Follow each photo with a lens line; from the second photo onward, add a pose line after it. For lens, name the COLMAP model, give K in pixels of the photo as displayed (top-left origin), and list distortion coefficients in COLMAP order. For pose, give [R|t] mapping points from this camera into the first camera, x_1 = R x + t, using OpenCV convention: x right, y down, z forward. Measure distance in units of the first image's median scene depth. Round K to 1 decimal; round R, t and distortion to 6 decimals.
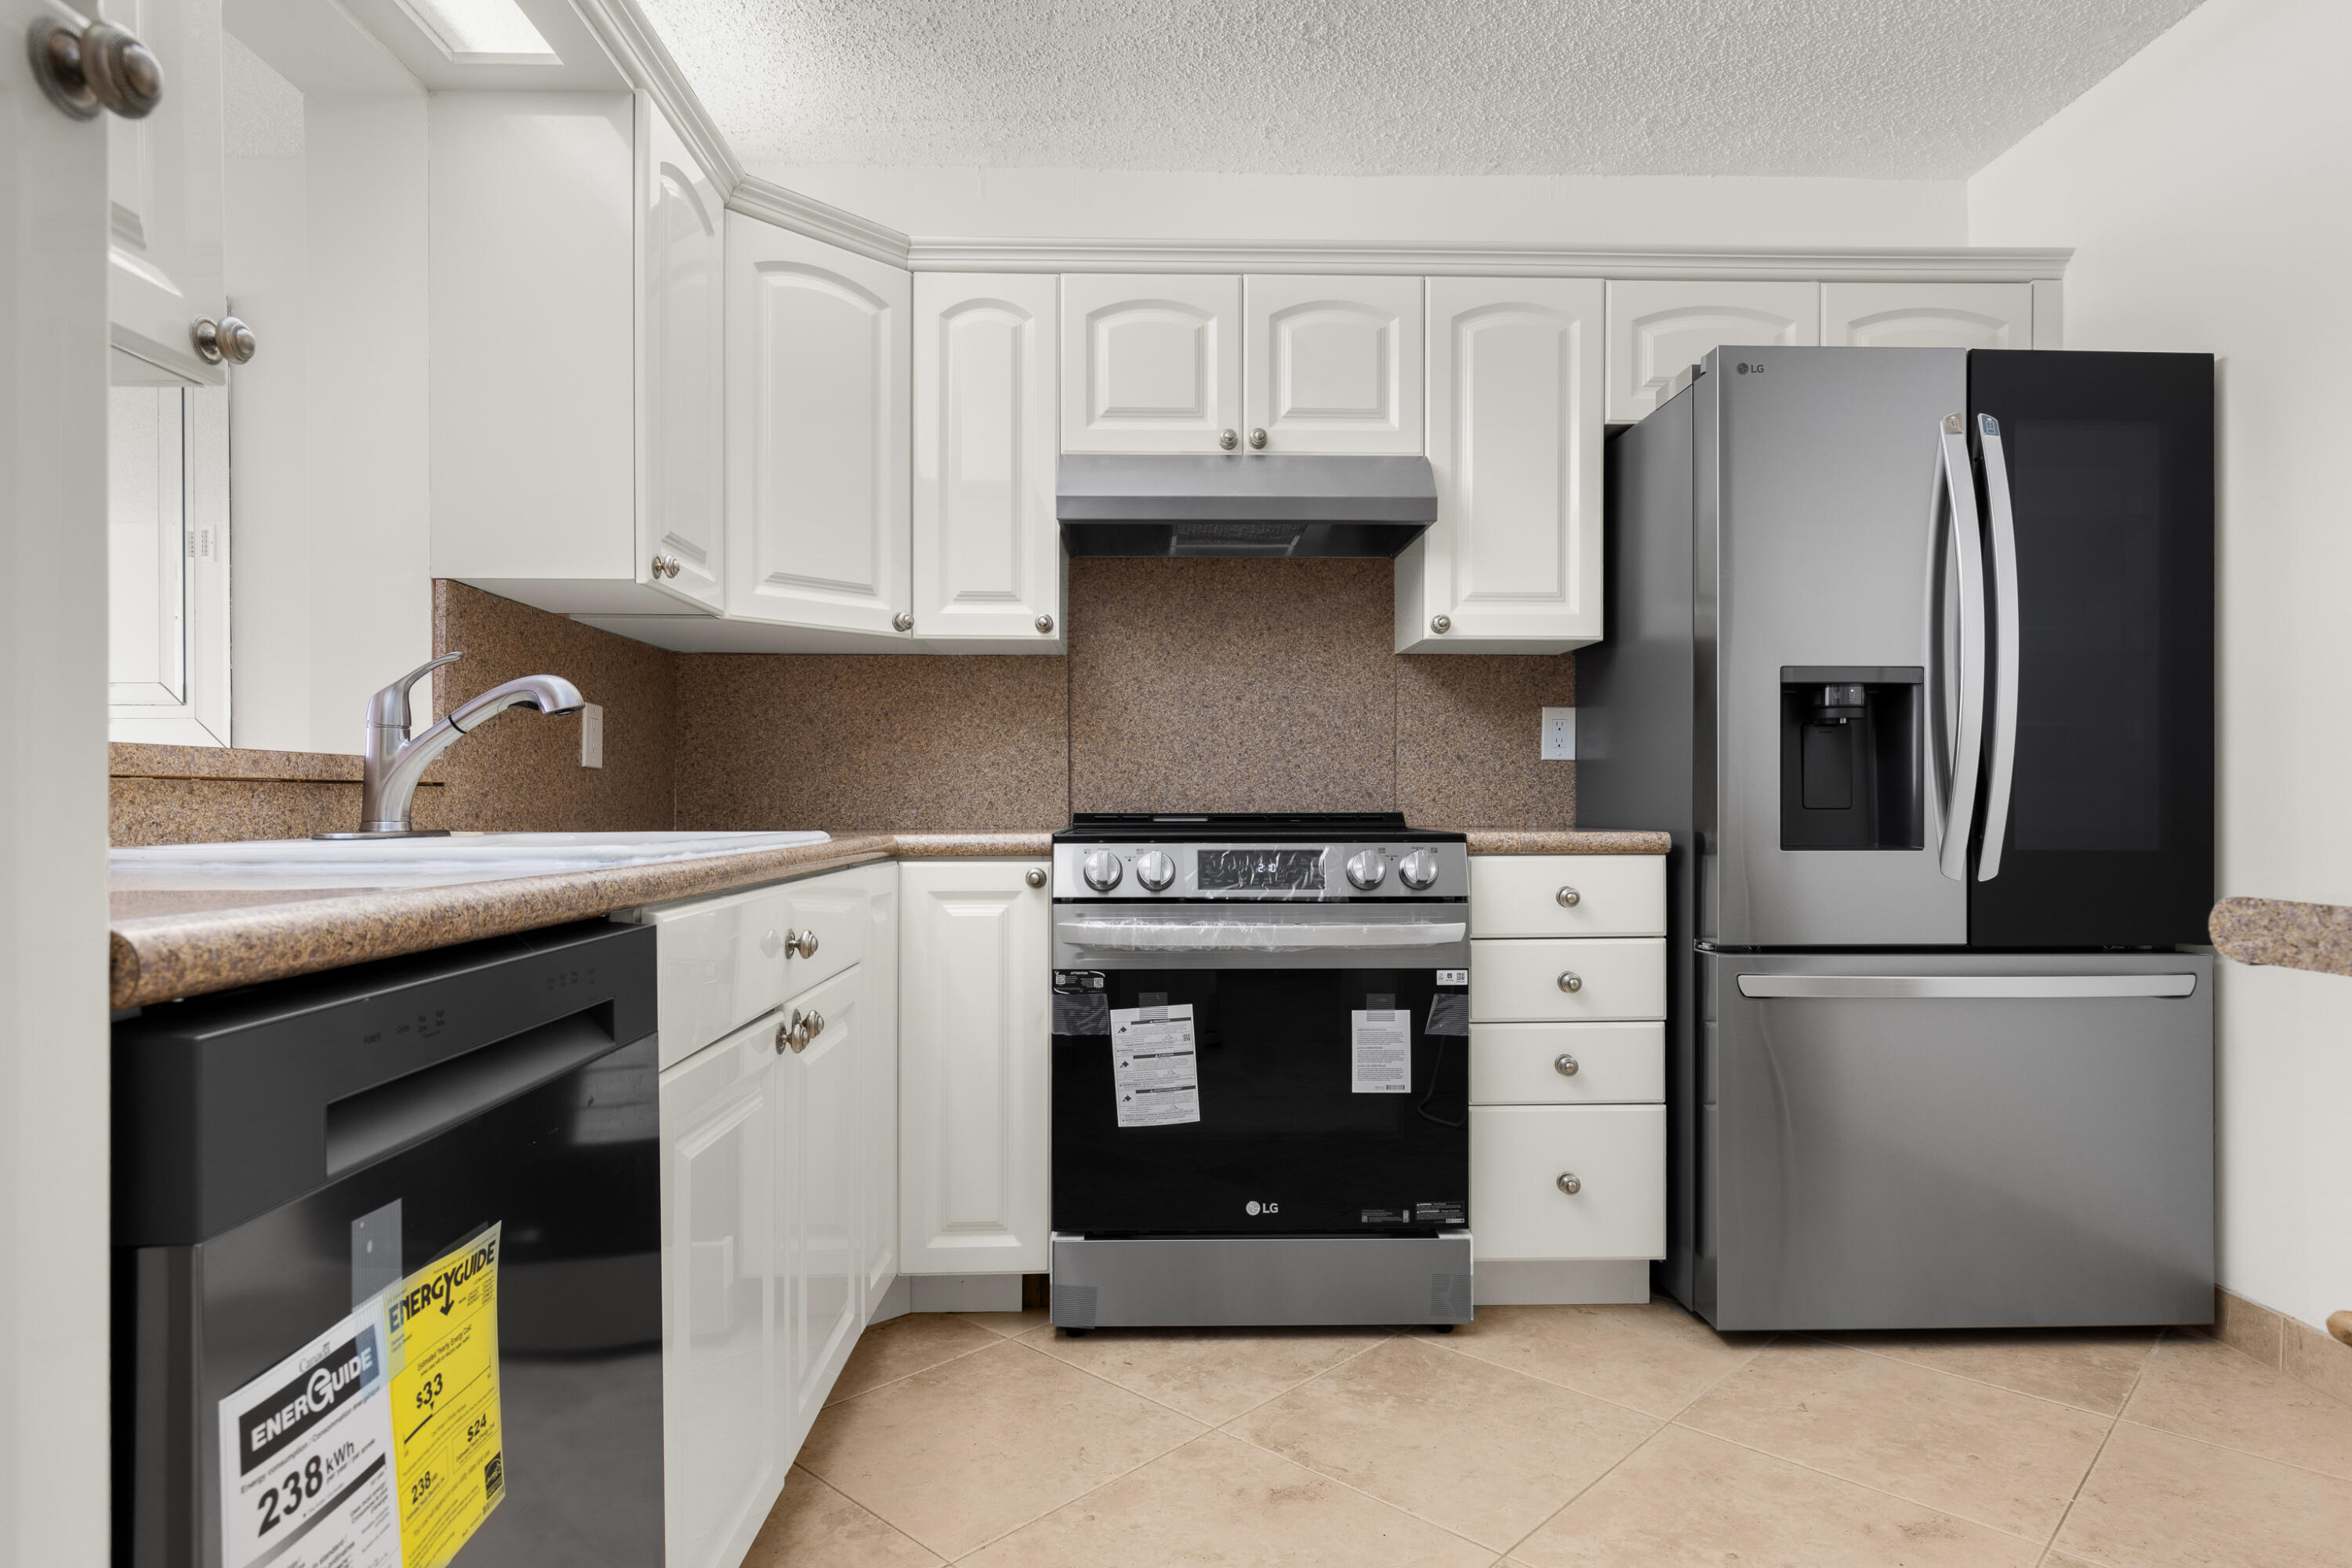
lens RADIAL K [[1309.4, 0, 1173.2], [0, 1309.4, 806.5], [0, 0, 1]] dist [0.001467, 0.000209]
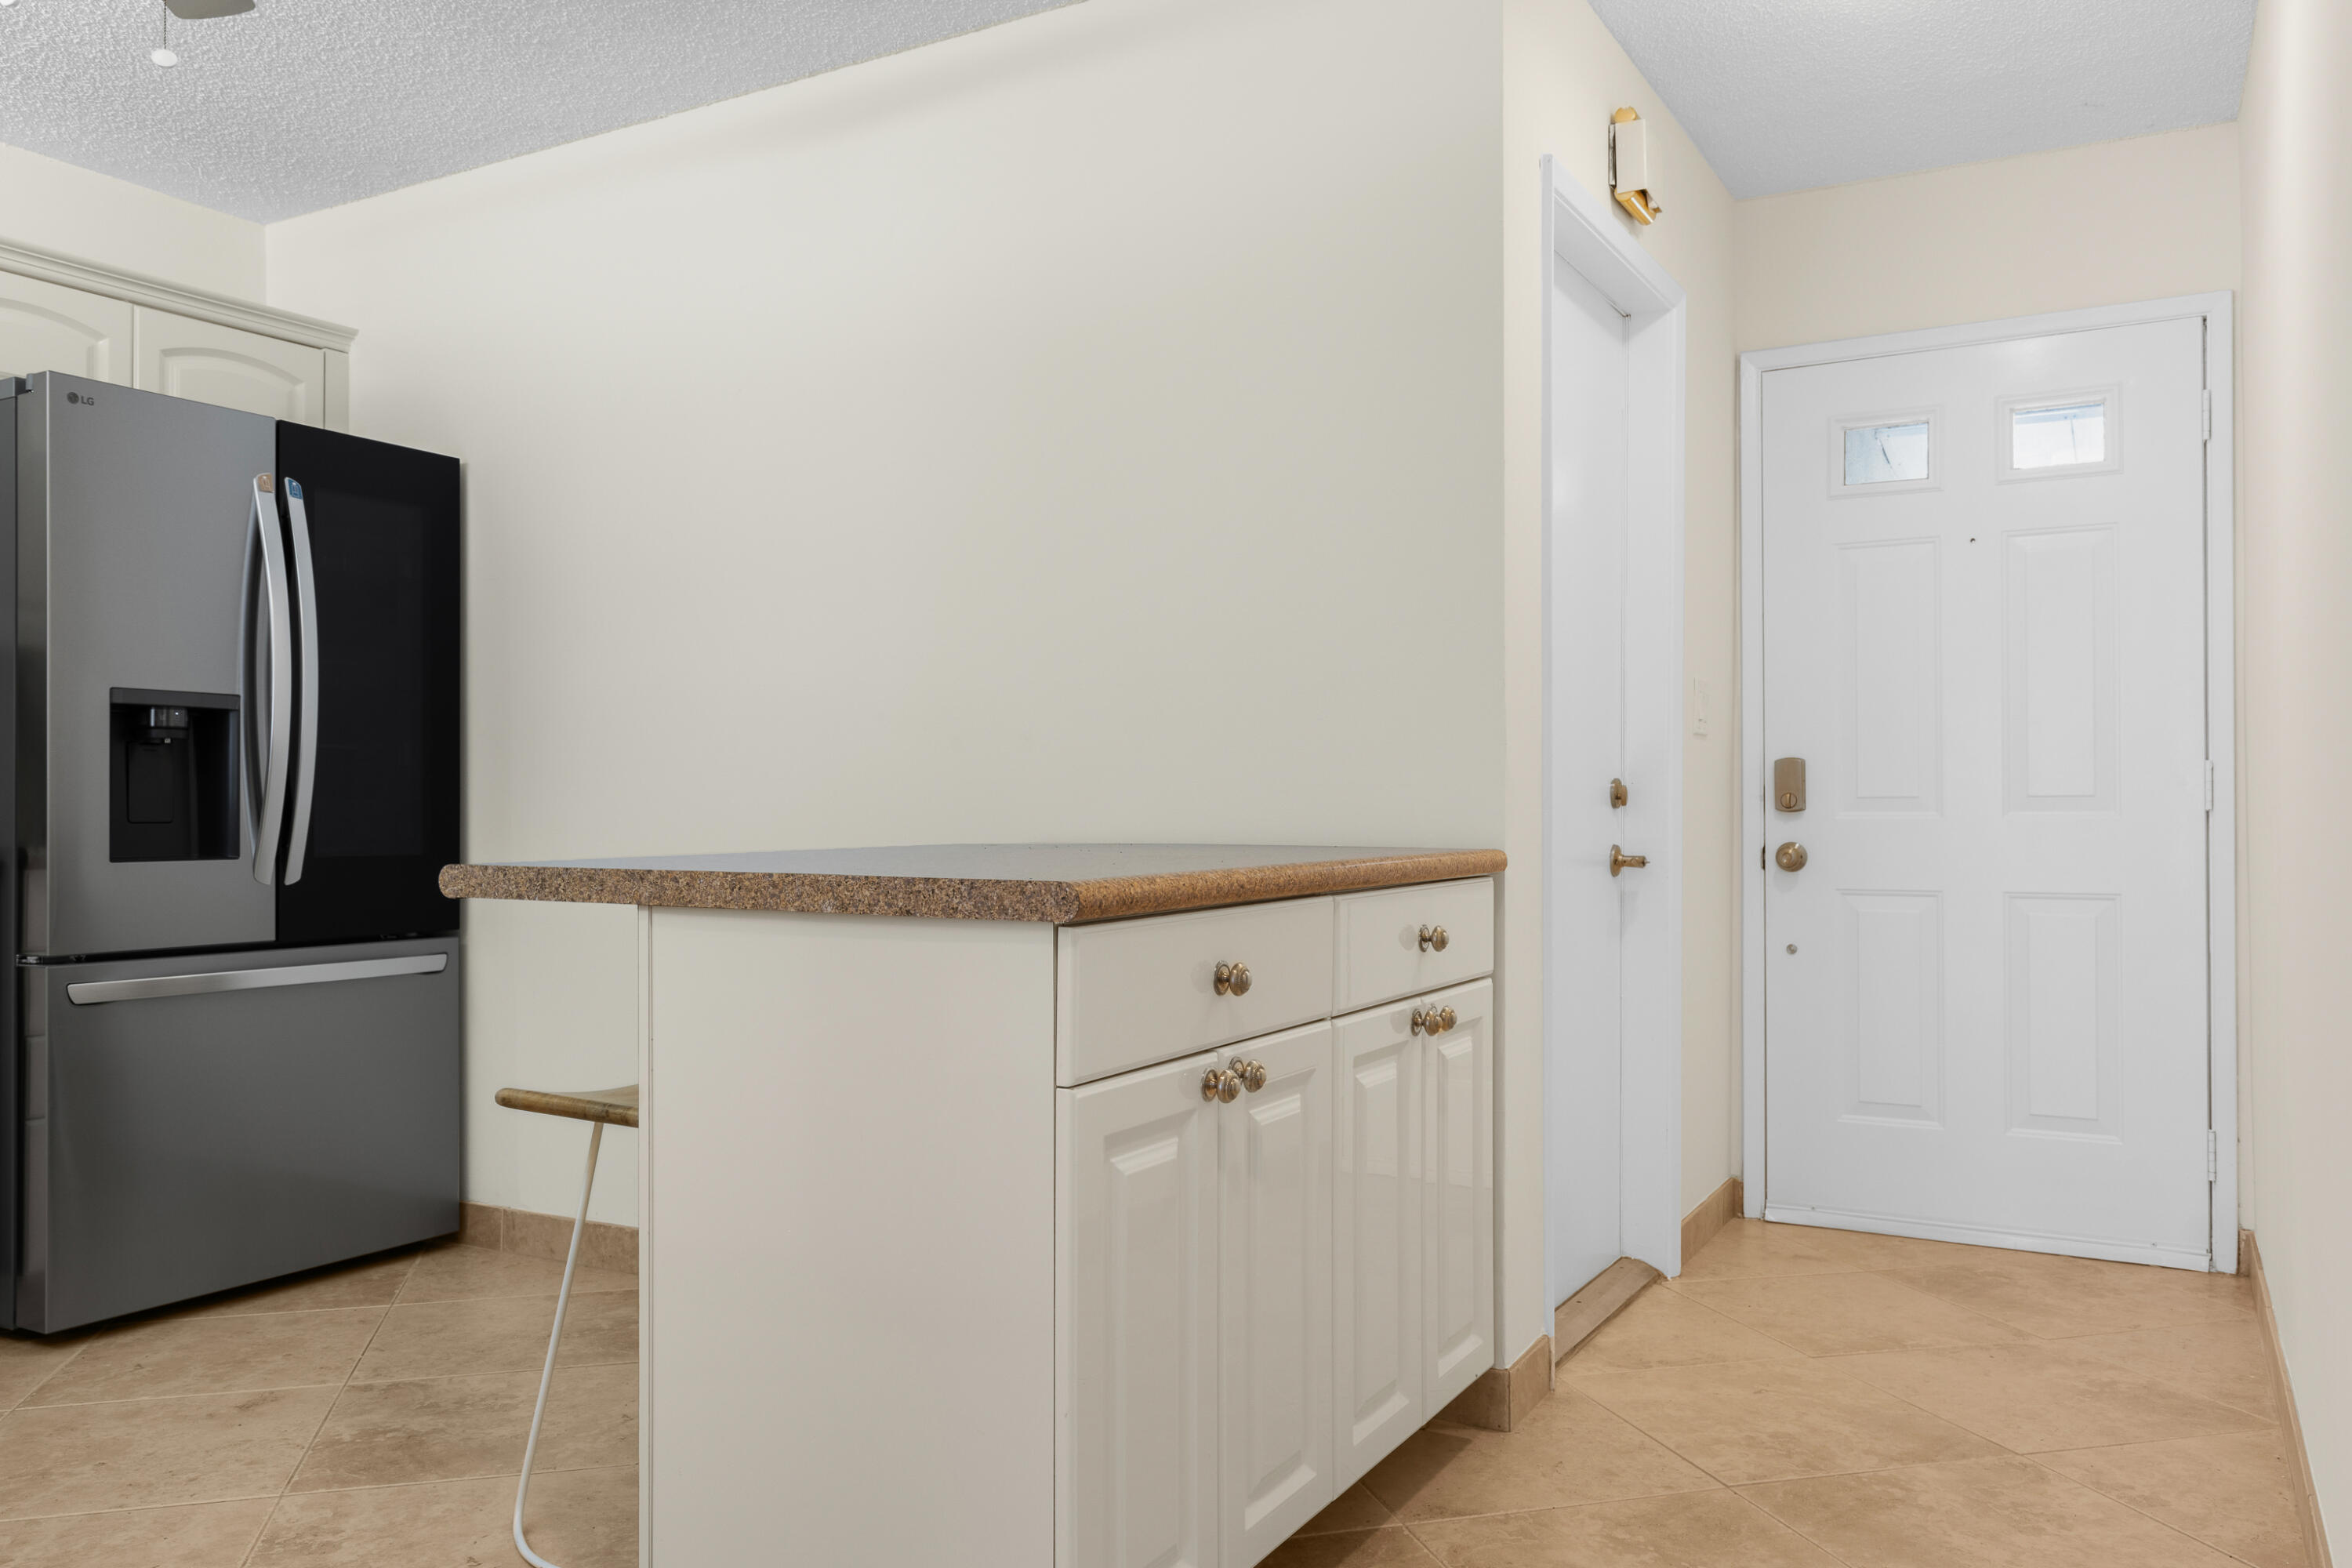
lens RADIAL K [[1782.6, 0, 1169.2], [0, 1782.6, 799.2], [0, 0, 1]] dist [-0.001541, 0.003690]
pose [[0.508149, 0.006189, 0.861247, -0.336602], [0.002931, 0.999956, -0.008915, -0.001773], [-0.861264, 0.007055, 0.508109, -0.460393]]
